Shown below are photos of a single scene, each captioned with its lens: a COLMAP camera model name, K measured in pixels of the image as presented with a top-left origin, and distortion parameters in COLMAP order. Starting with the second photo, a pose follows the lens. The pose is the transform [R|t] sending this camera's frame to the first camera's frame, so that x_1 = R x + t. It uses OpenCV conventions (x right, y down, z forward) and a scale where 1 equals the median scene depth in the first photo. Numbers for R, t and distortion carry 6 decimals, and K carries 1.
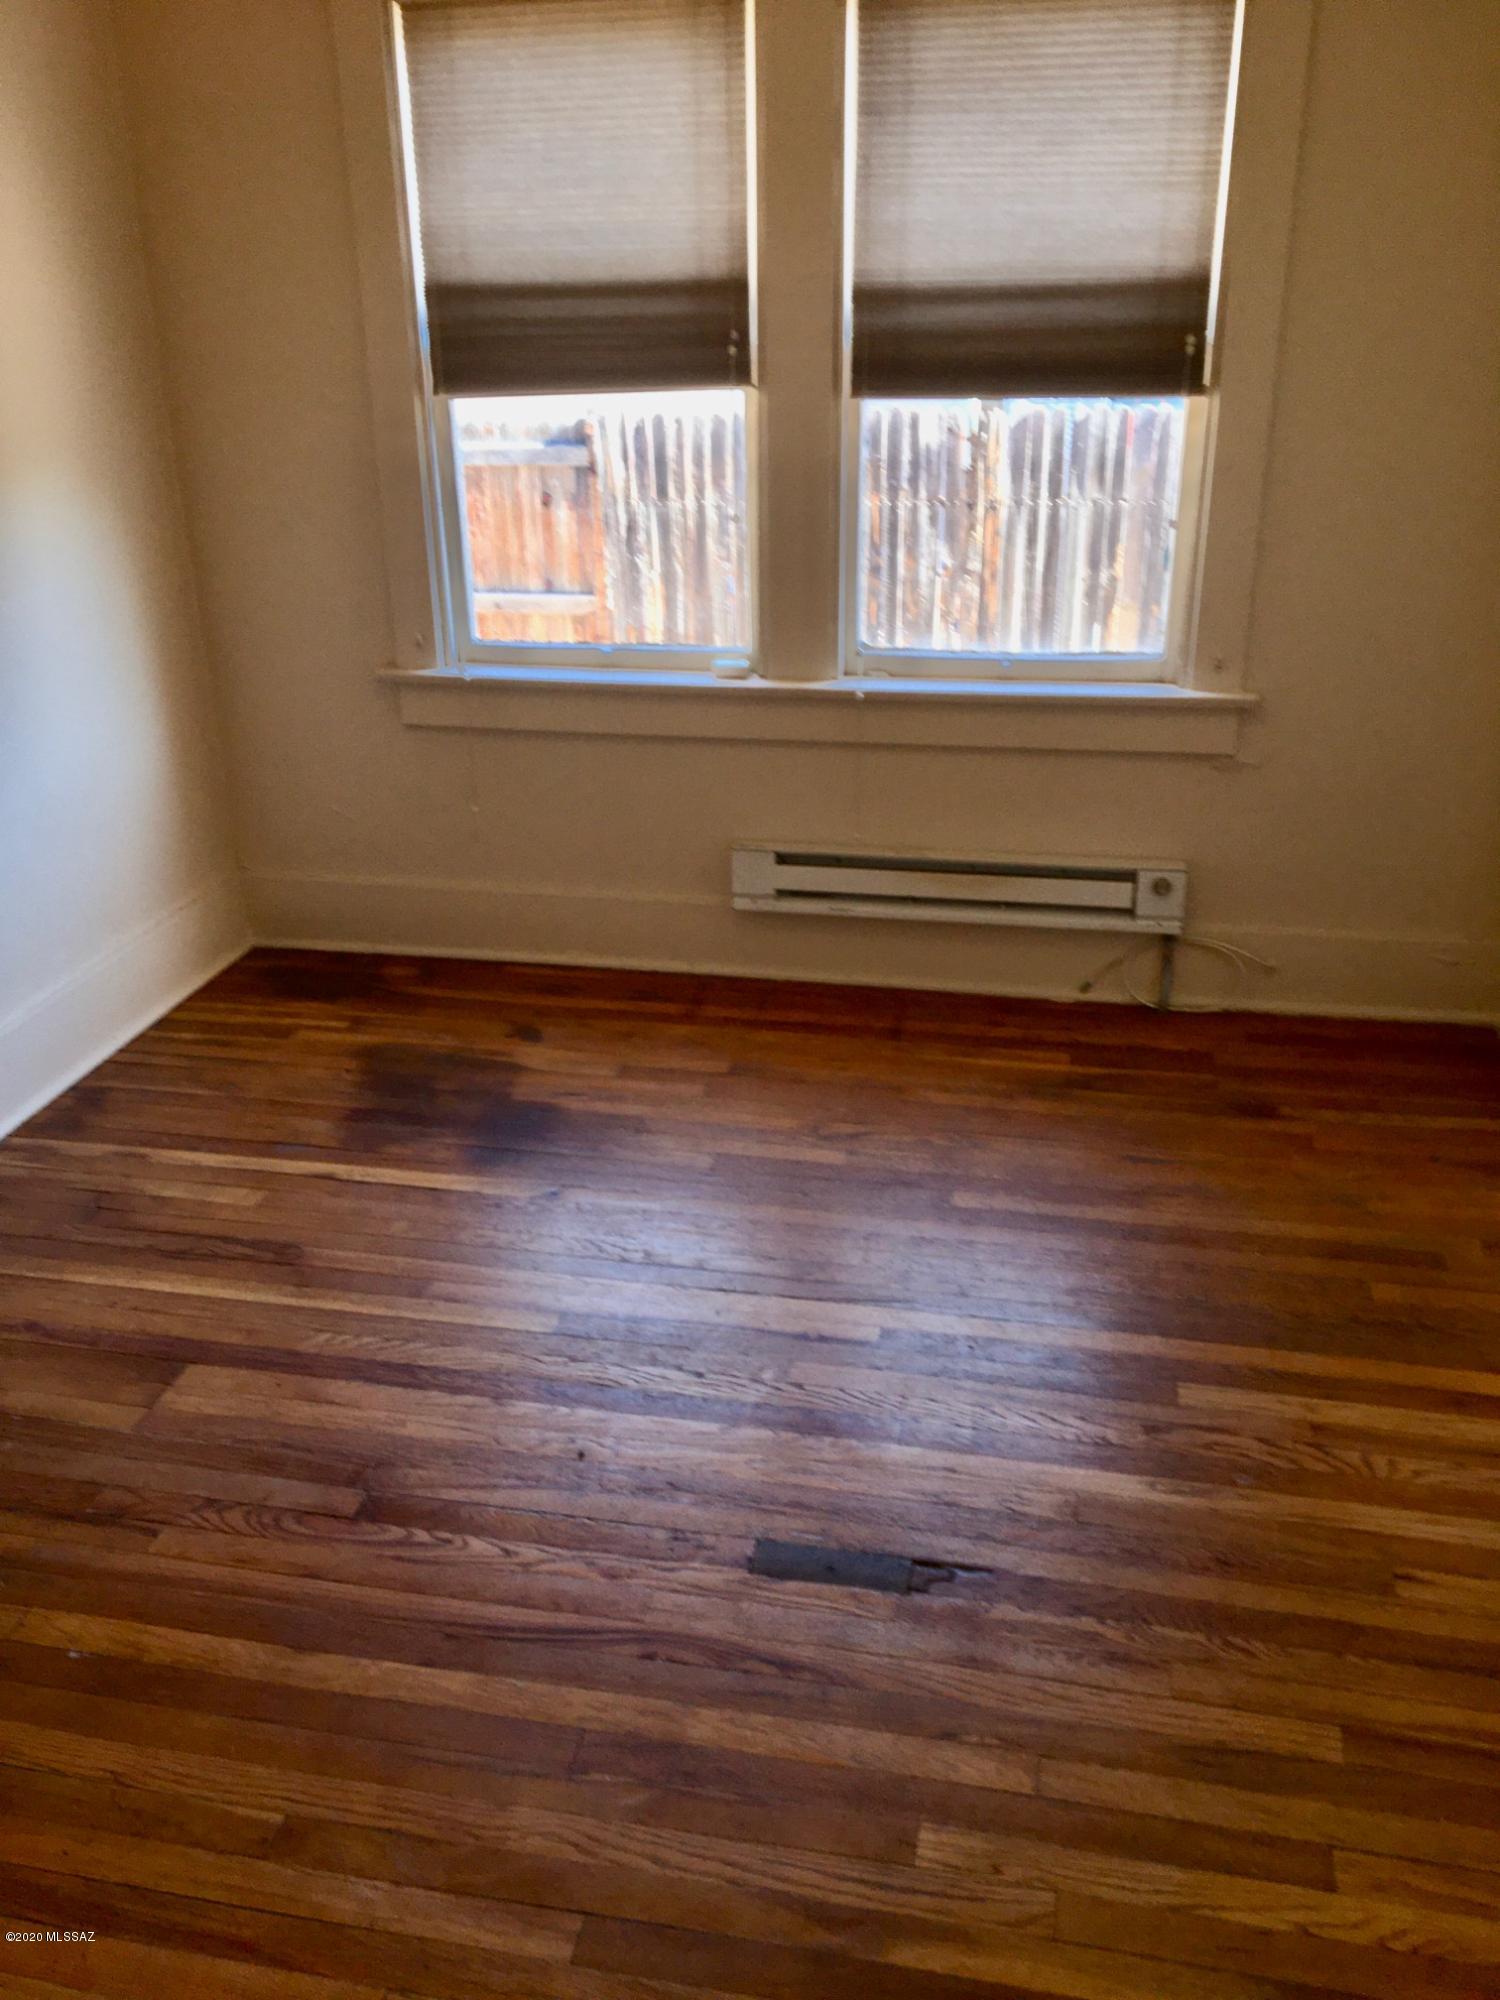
lens RADIAL K [[1704.2, 0, 748.5], [0, 1704.2, 1043.2], [0, 0, 1]] dist [0.129140, -0.180577]
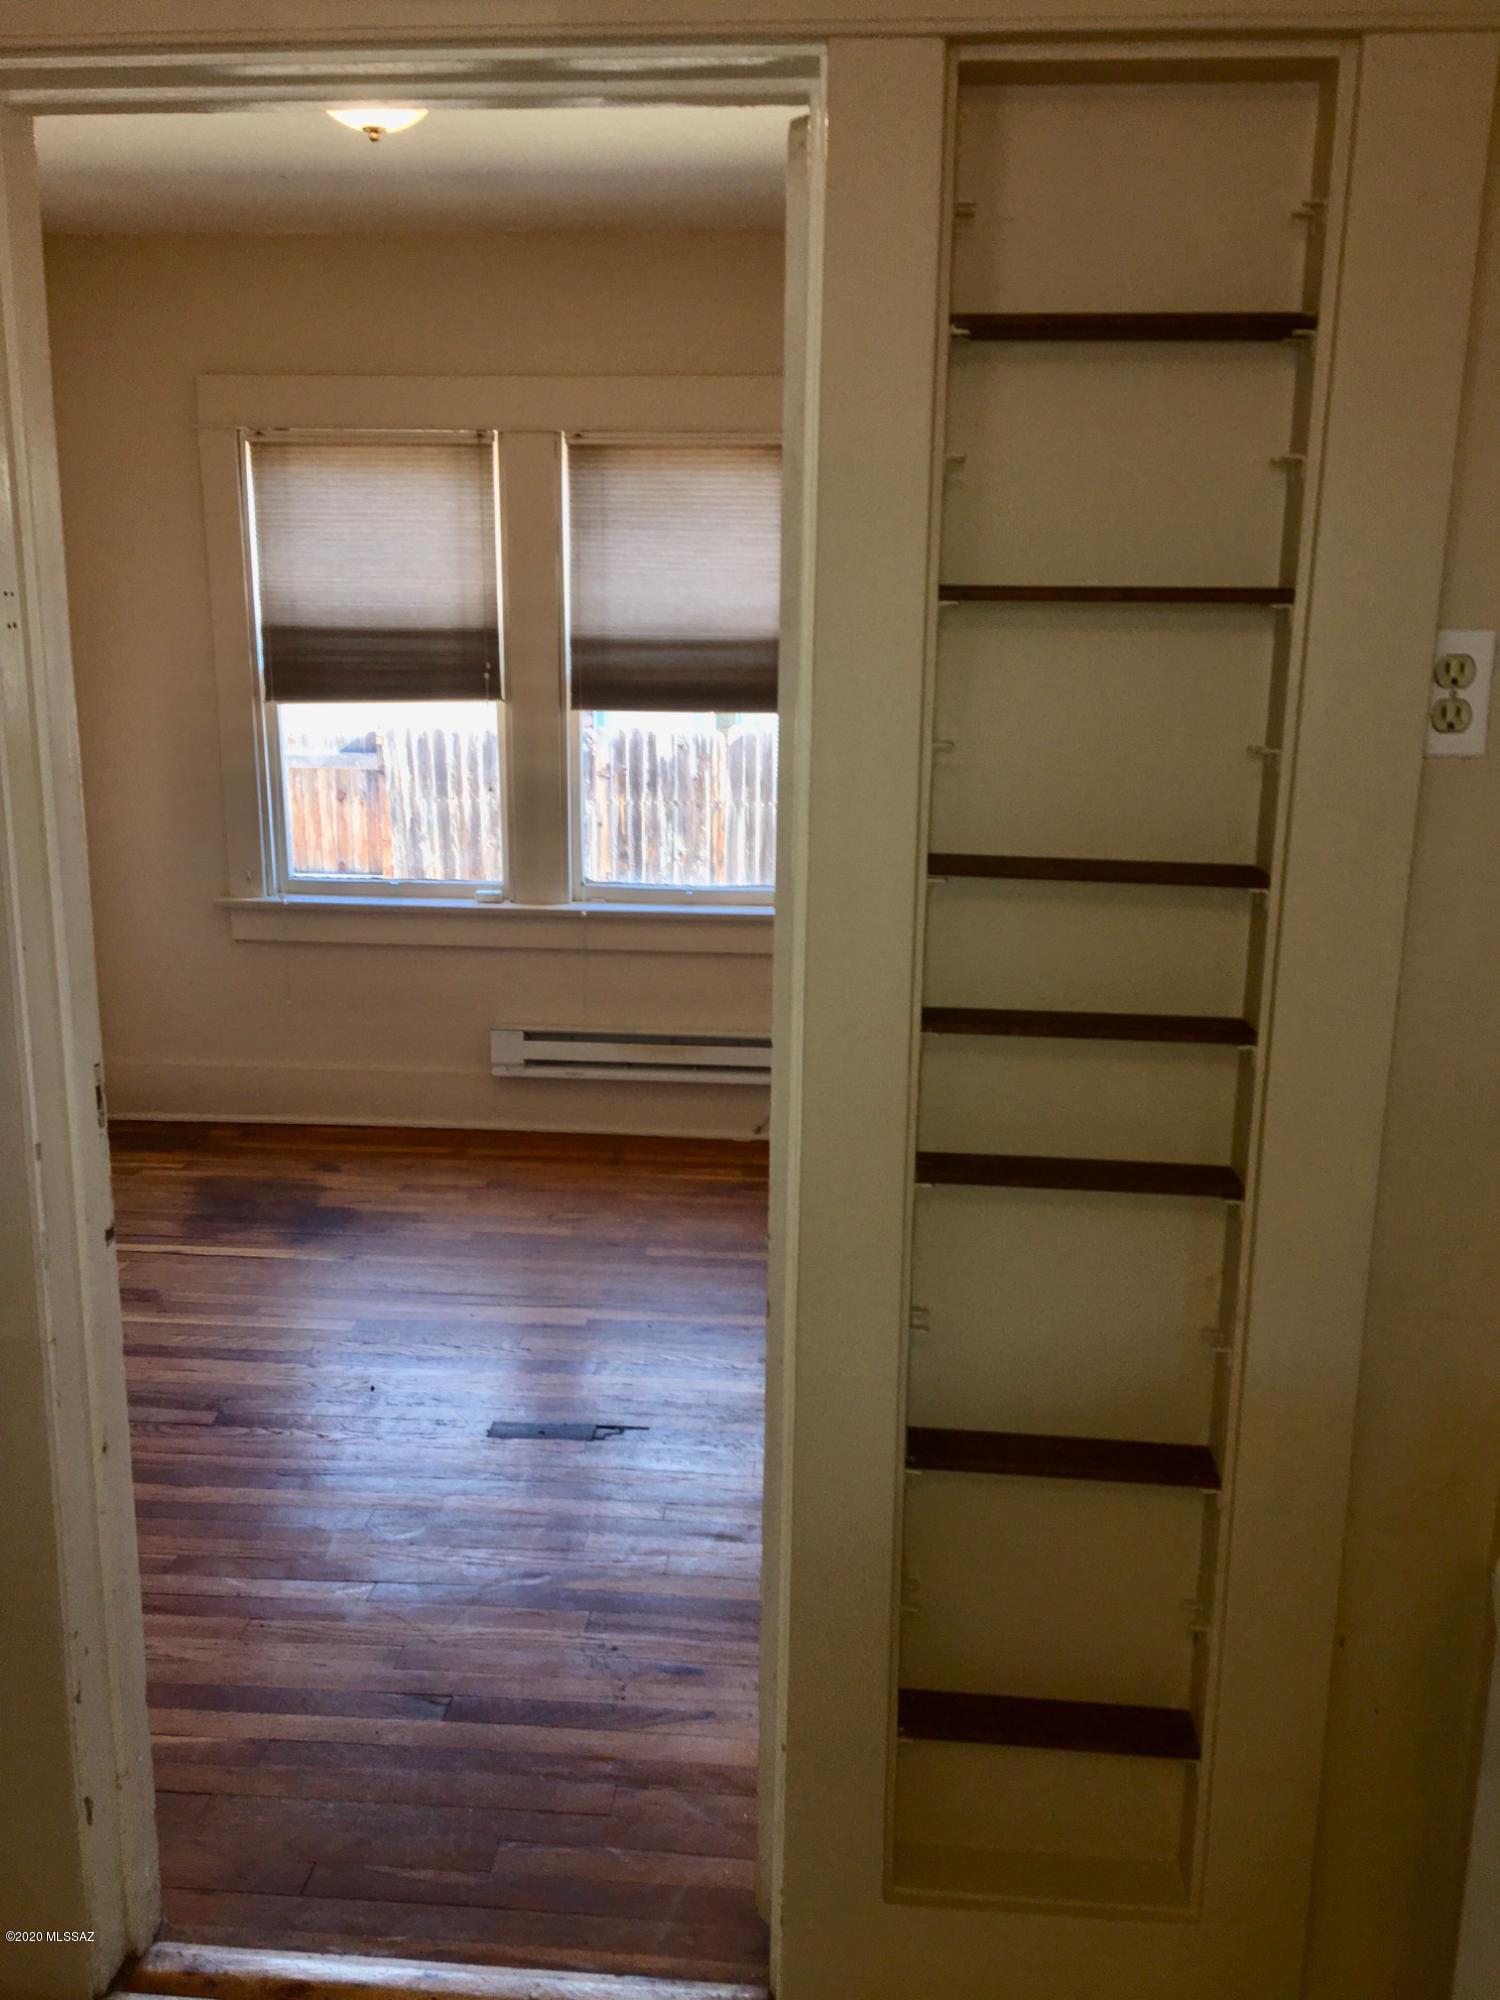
lens RADIAL K [[1704.2, 0, 748.5], [0, 1704.2, 1043.2], [0, 0, 1]] dist [0.129140, -0.180577]
pose [[0.992180, -0.005981, 0.124668, 0.025225], [0.027900, 0.984204, -0.174825, 0.143647], [-0.121654, 0.176936, 0.976675, -0.336662]]
